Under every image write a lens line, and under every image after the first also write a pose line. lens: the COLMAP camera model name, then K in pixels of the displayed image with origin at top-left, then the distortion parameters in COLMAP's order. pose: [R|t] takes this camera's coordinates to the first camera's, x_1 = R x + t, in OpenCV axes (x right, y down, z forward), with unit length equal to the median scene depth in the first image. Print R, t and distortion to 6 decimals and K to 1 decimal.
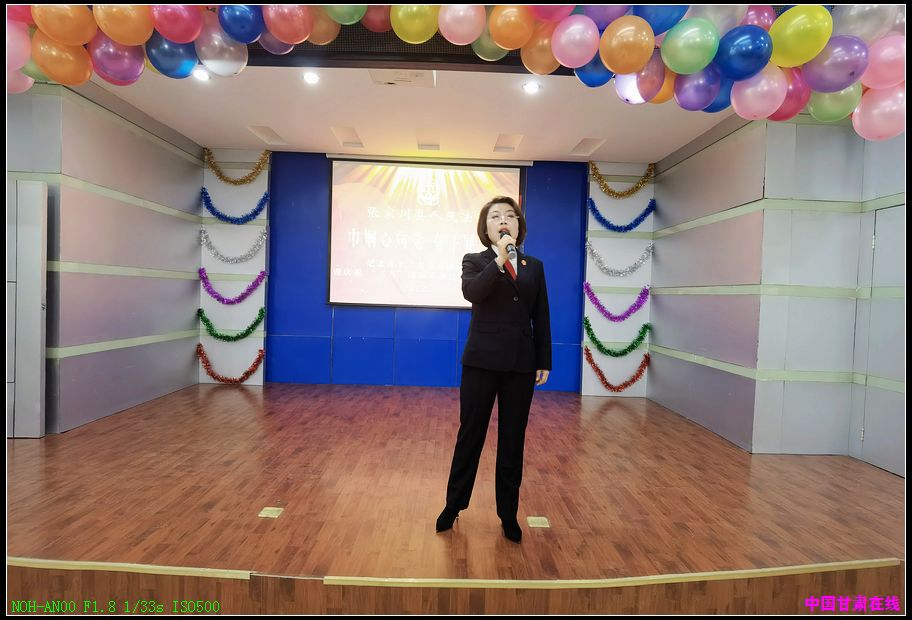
lens RADIAL K [[479.4, 0, 454.7], [0, 479.4, 311.6], [0, 0, 1]] dist [-0.053113, 0.015896]
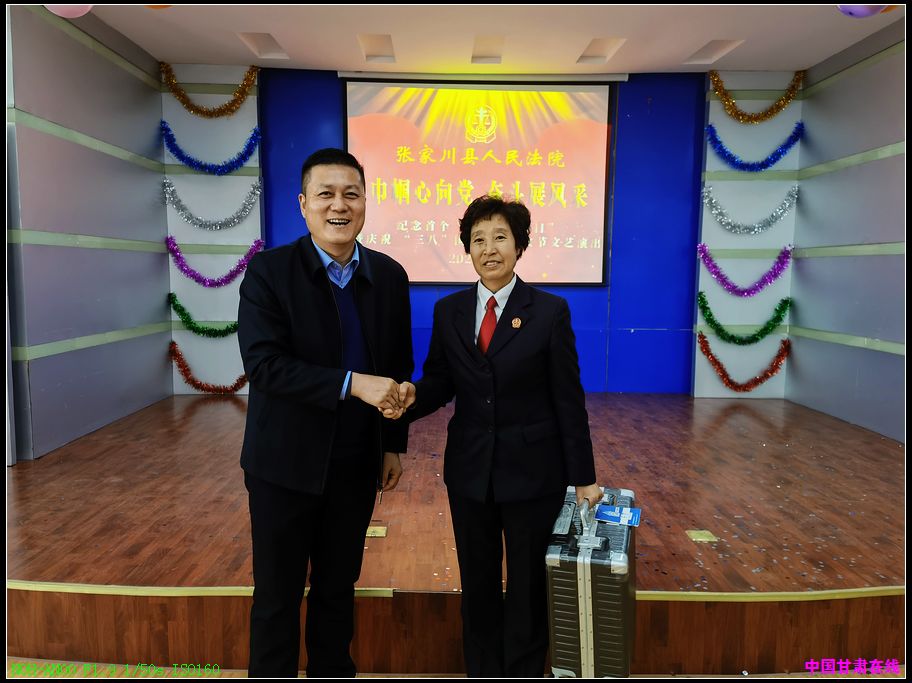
lens RADIAL K [[690.0, 0, 458.9], [0, 690.0, 346.6], [0, 0, 1]] dist [0.132728, -0.133175]
pose [[0.999693, -0.024750, 0.001071, -0.101435], [0.024610, 0.997139, 0.071475, 0.009047], [-0.002837, -0.071426, 0.997442, -0.080895]]
